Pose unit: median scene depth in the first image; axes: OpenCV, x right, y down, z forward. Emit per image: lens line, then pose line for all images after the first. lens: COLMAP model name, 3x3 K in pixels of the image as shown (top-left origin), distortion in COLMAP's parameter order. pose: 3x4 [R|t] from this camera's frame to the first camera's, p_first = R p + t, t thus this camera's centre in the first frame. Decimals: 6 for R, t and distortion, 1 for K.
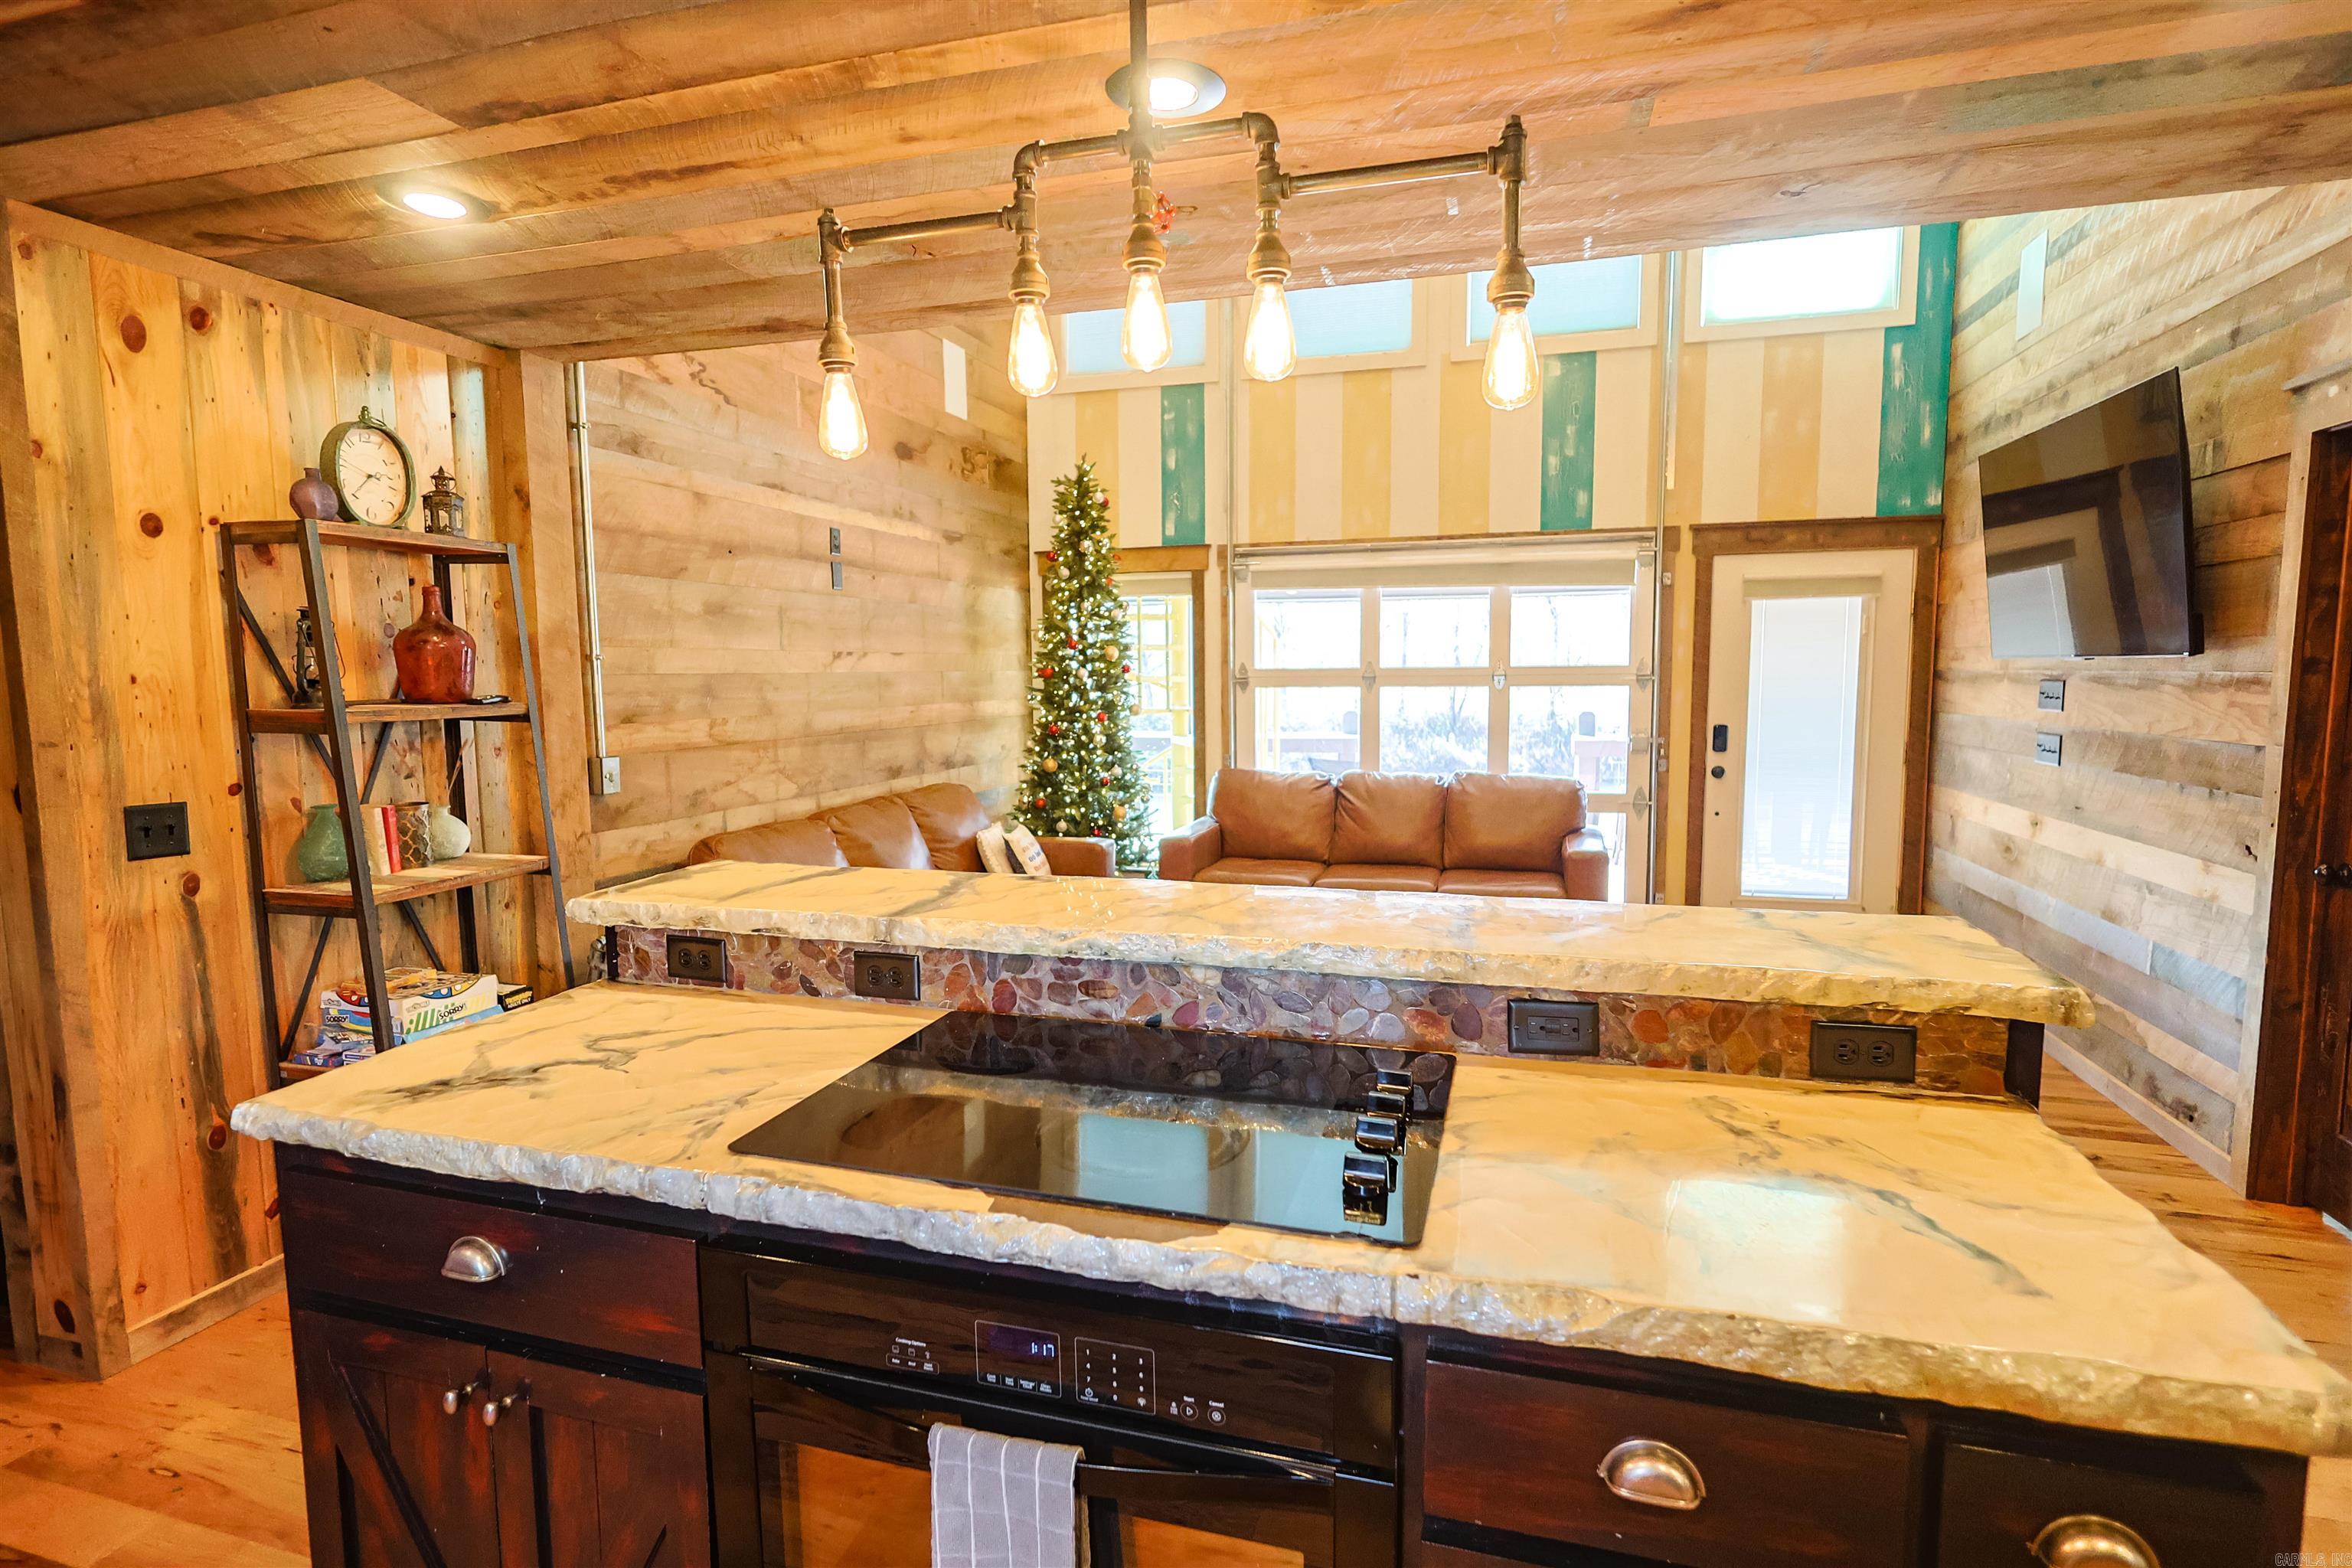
lens RADIAL K [[1179.9, 0, 1179.7], [0, 1179.9, 798.5], [0, 0, 1]] dist [0.004906, -0.000029]
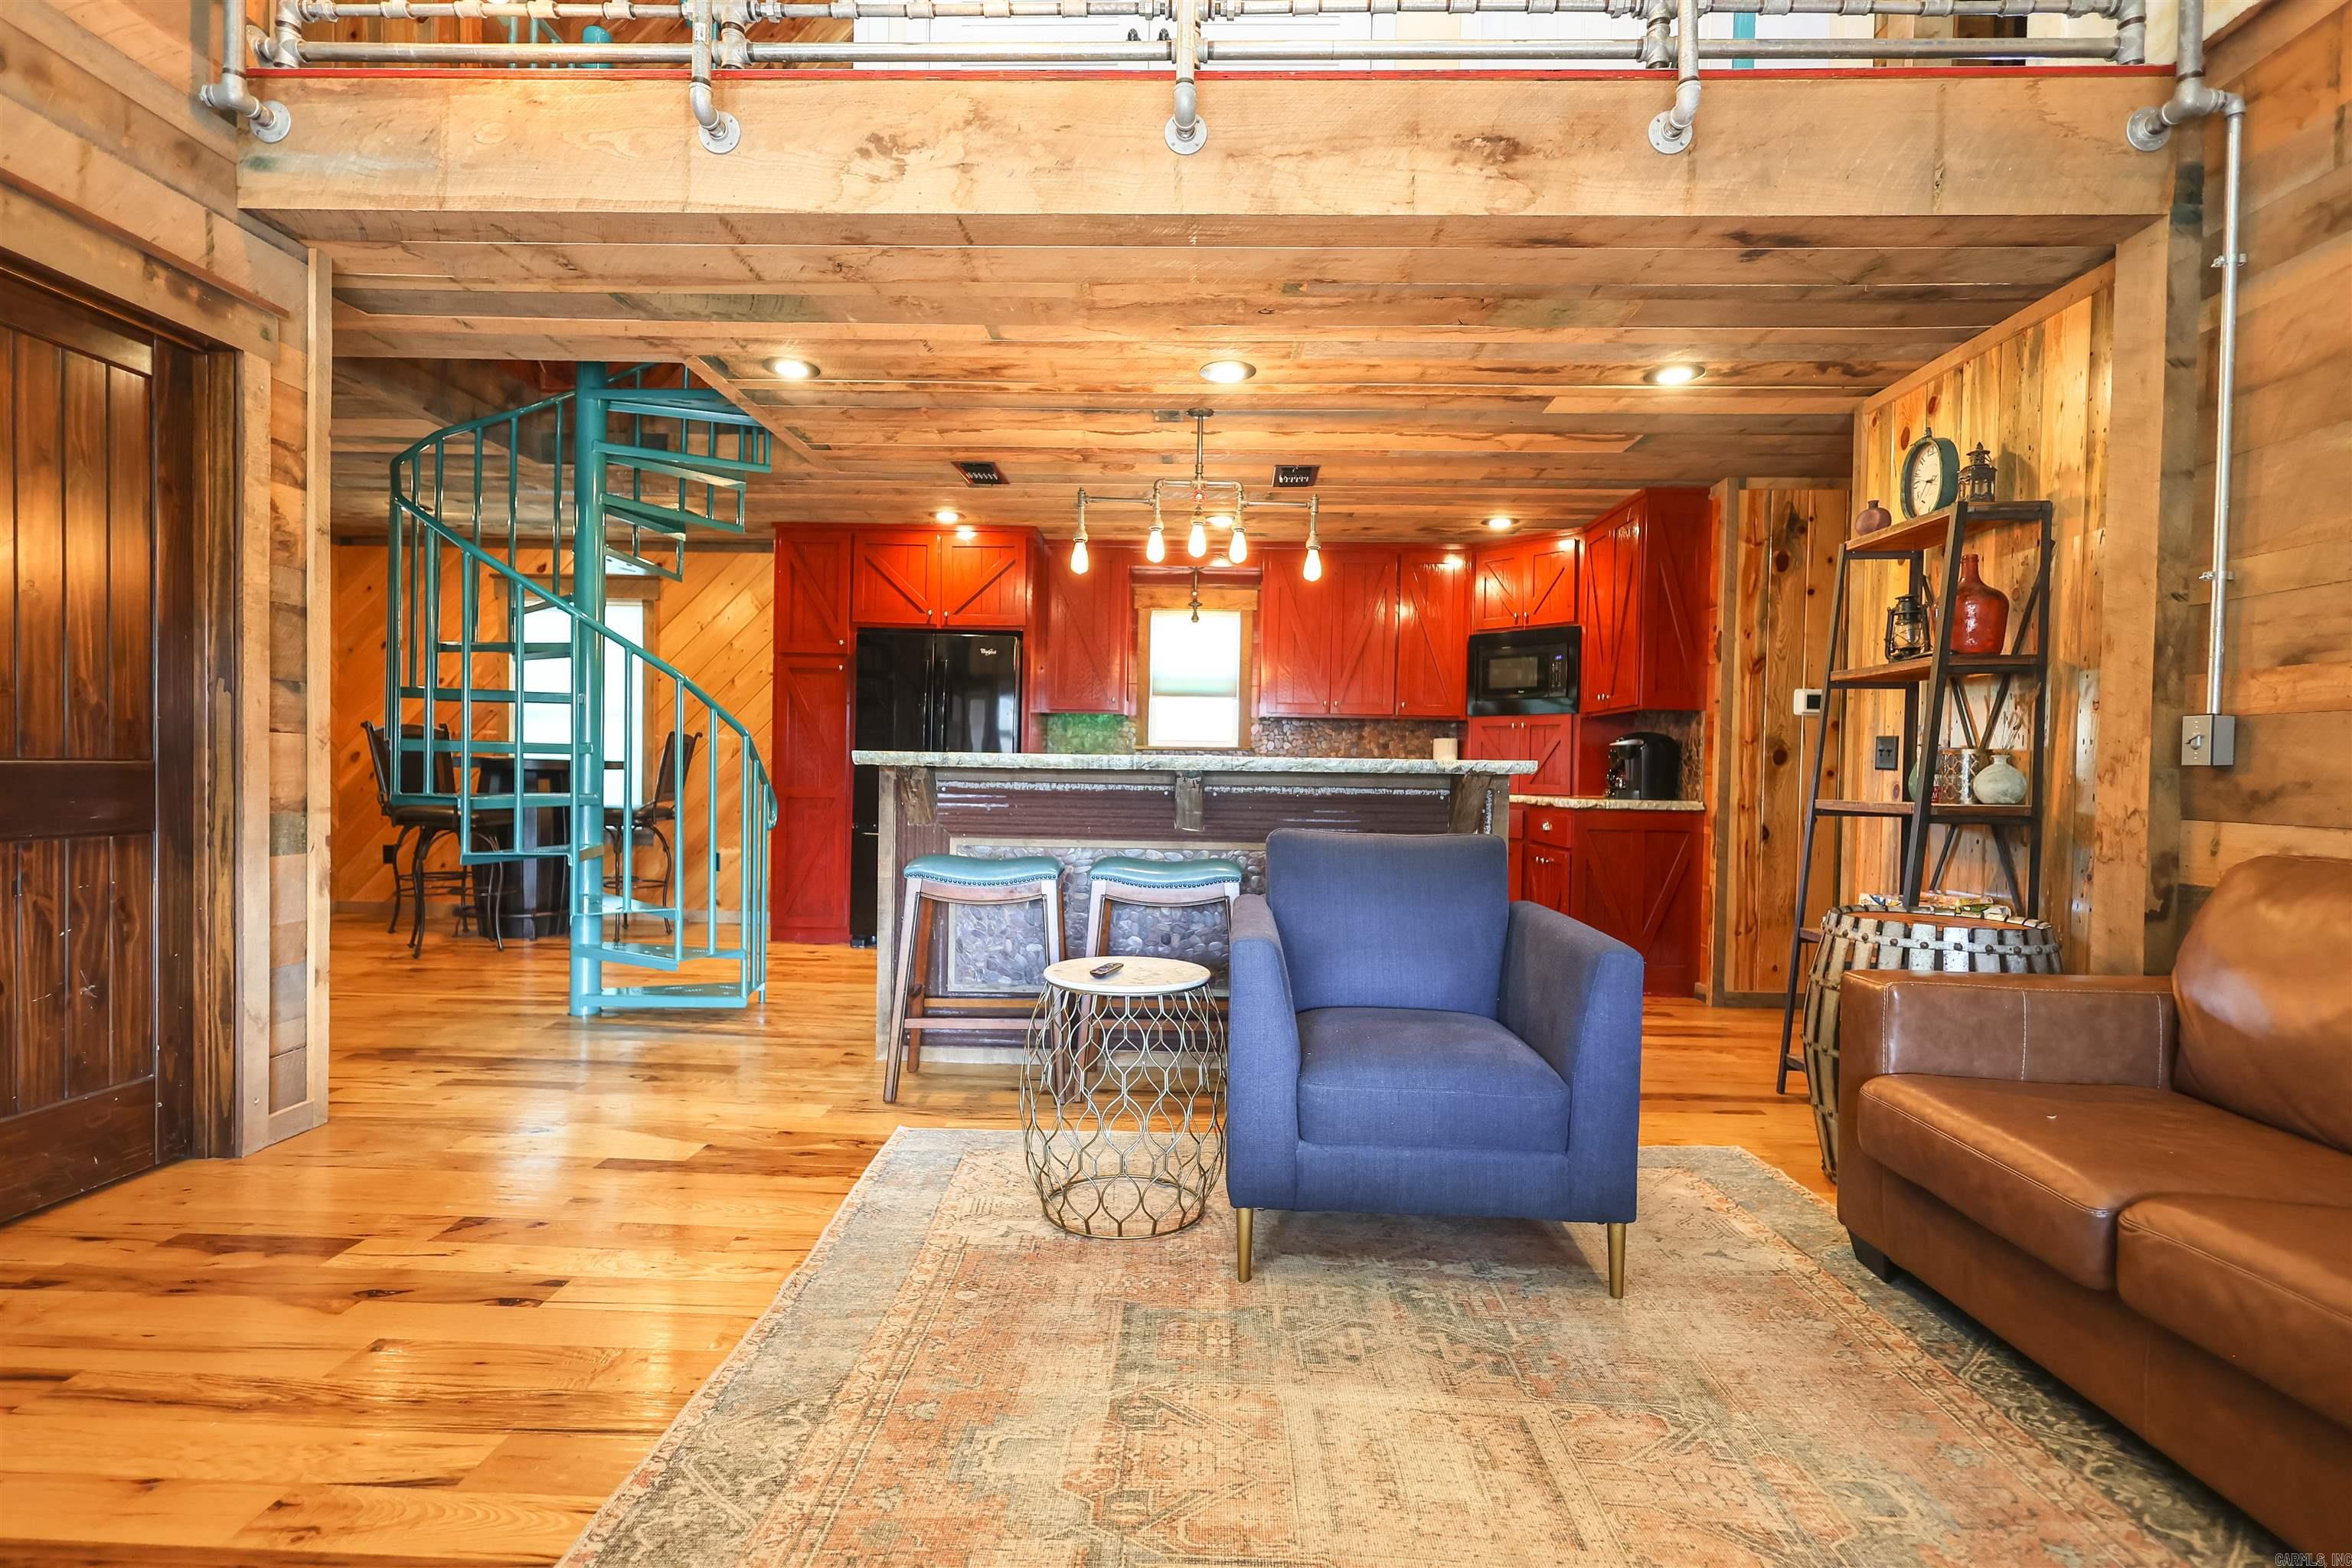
lens RADIAL K [[1087.2, 0, 1182.0], [0, 1087.2, 778.2], [0, 0, 1]] dist [-0.001115, 0.001077]
pose [[-0.966111, 0.004212, -0.258094, 0.191184], [-0.027075, 0.992698, 0.117546, -0.039244], [0.256705, 0.120550, -0.958942, 0.997413]]
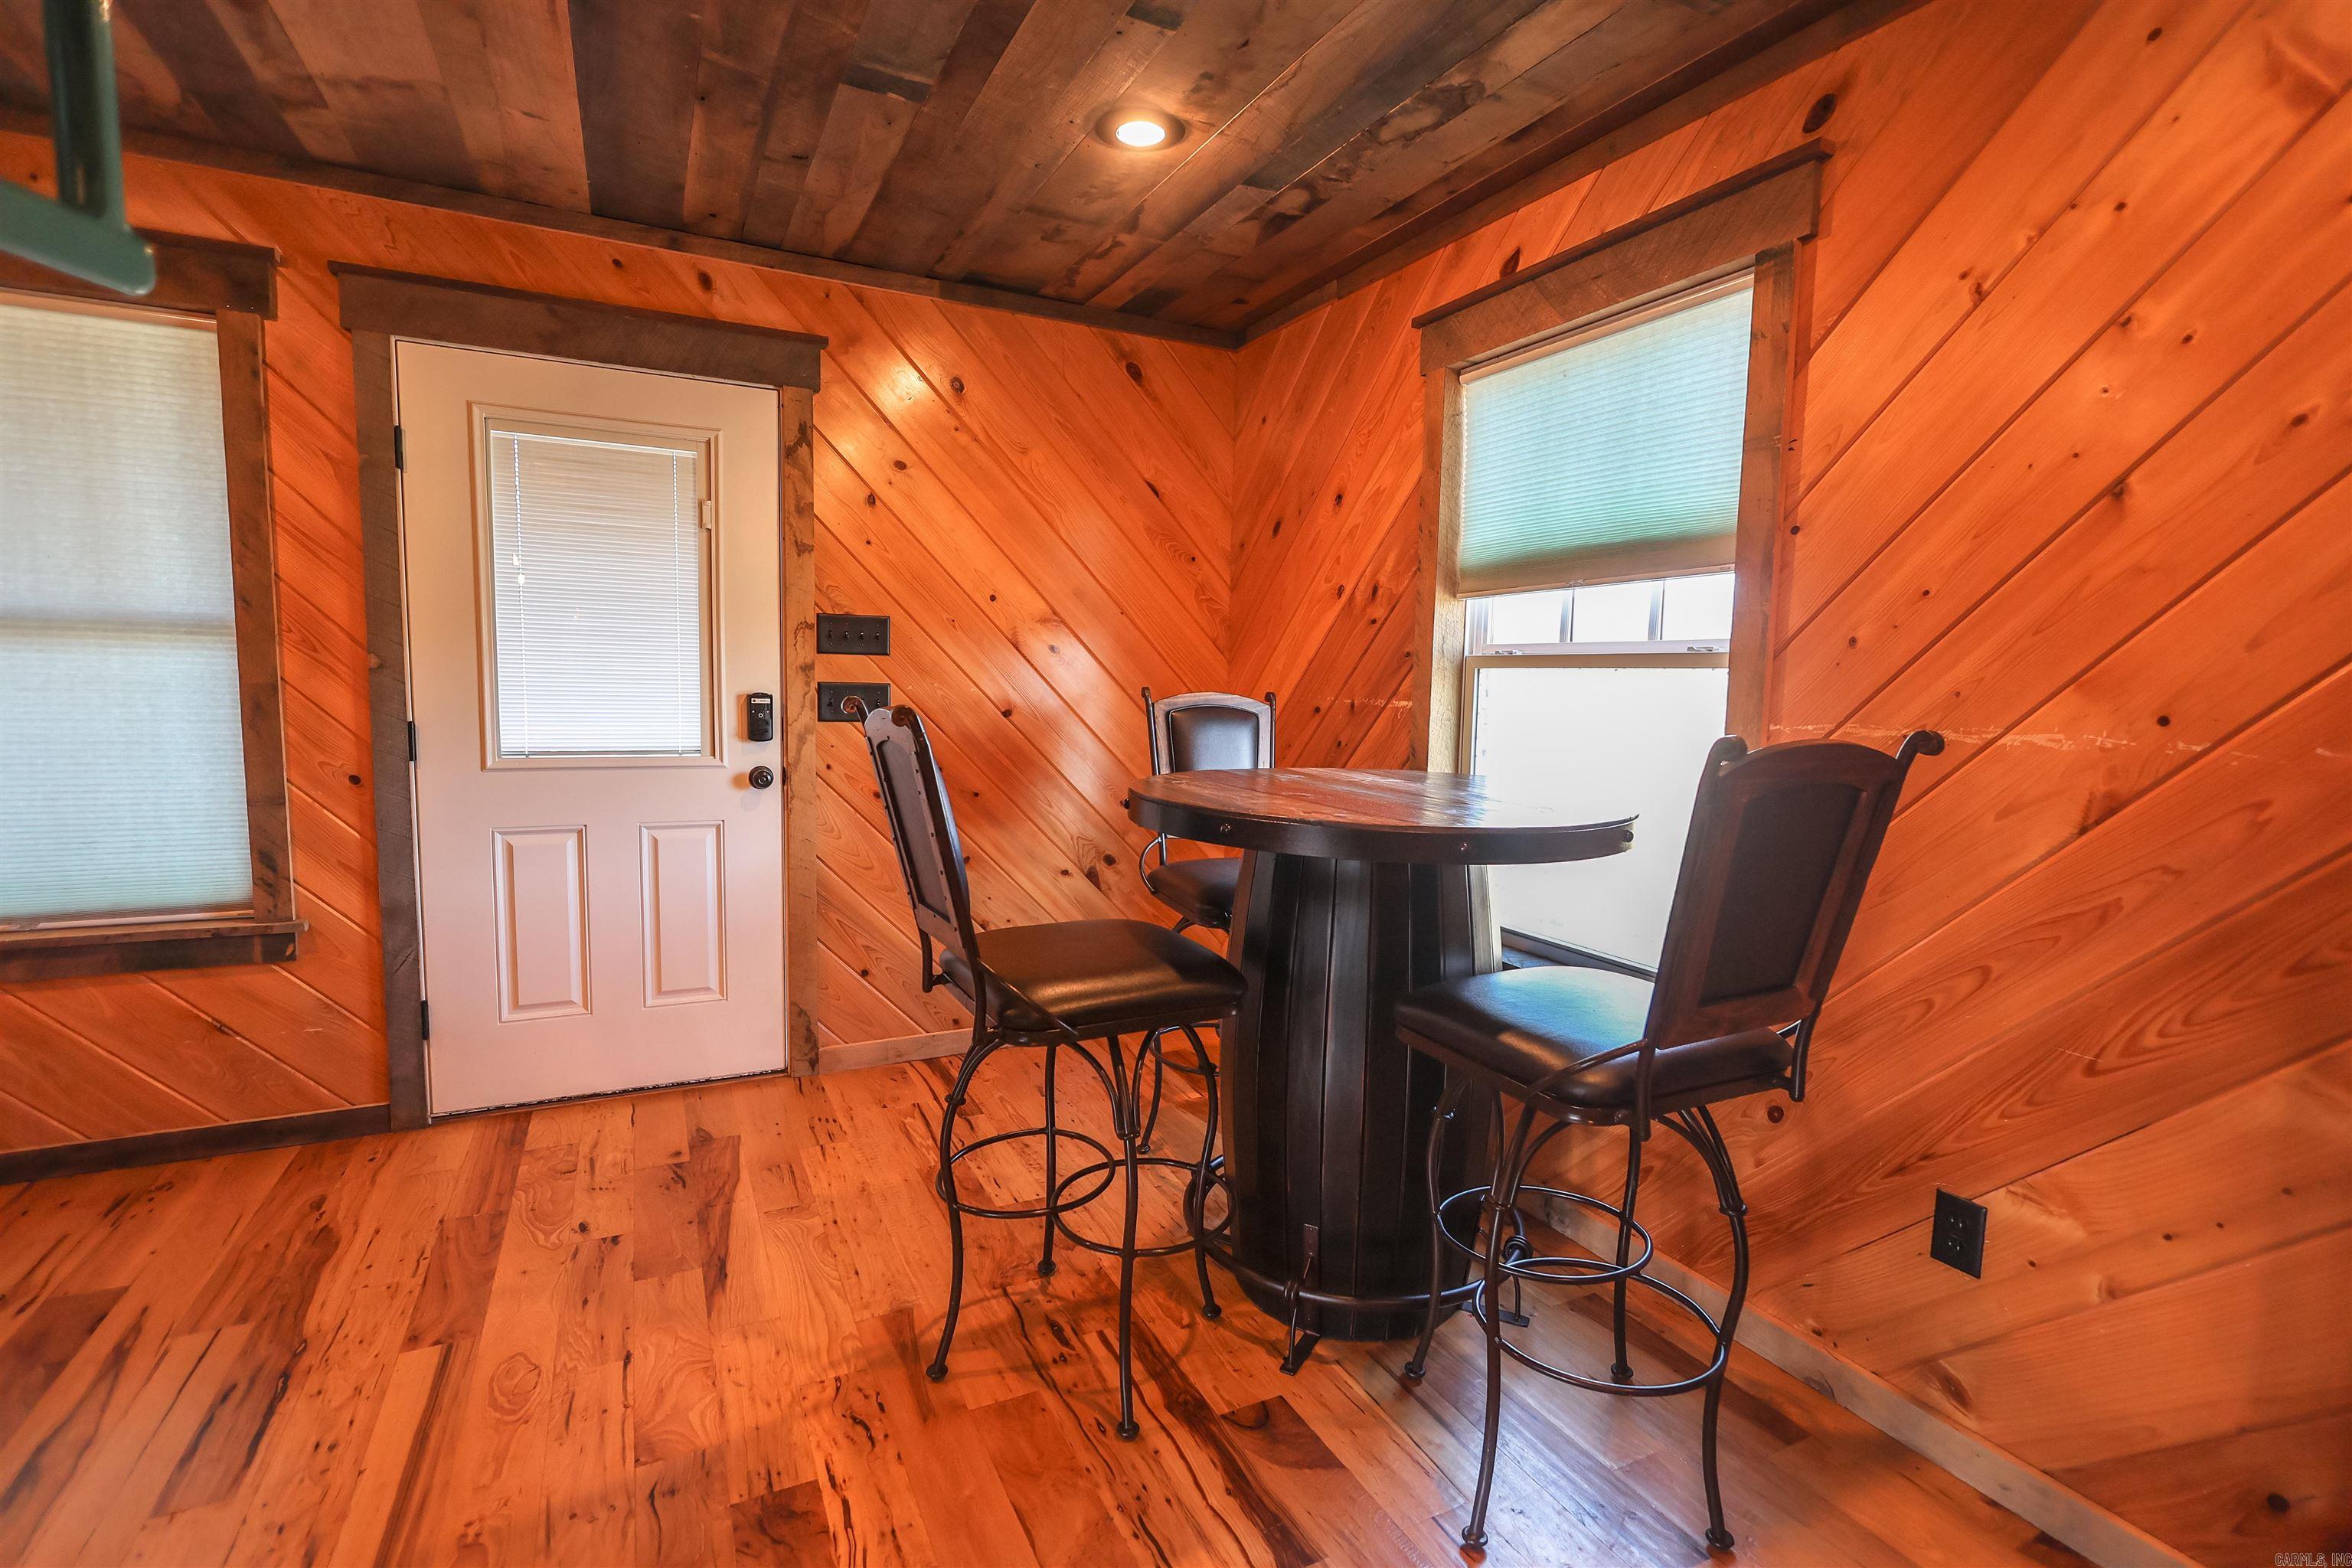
lens RADIAL K [[1087.2, 0, 1175.6], [0, 1087.2, 778.5], [0, 0, 1]] dist [-0.001115, 0.001077]
pose [[-0.672213, -0.066997, 0.737320, 0.315115], [0.069886, 0.985708, 0.153281, 0.021902], [-0.737052, 0.154566, -0.657924, 0.045863]]
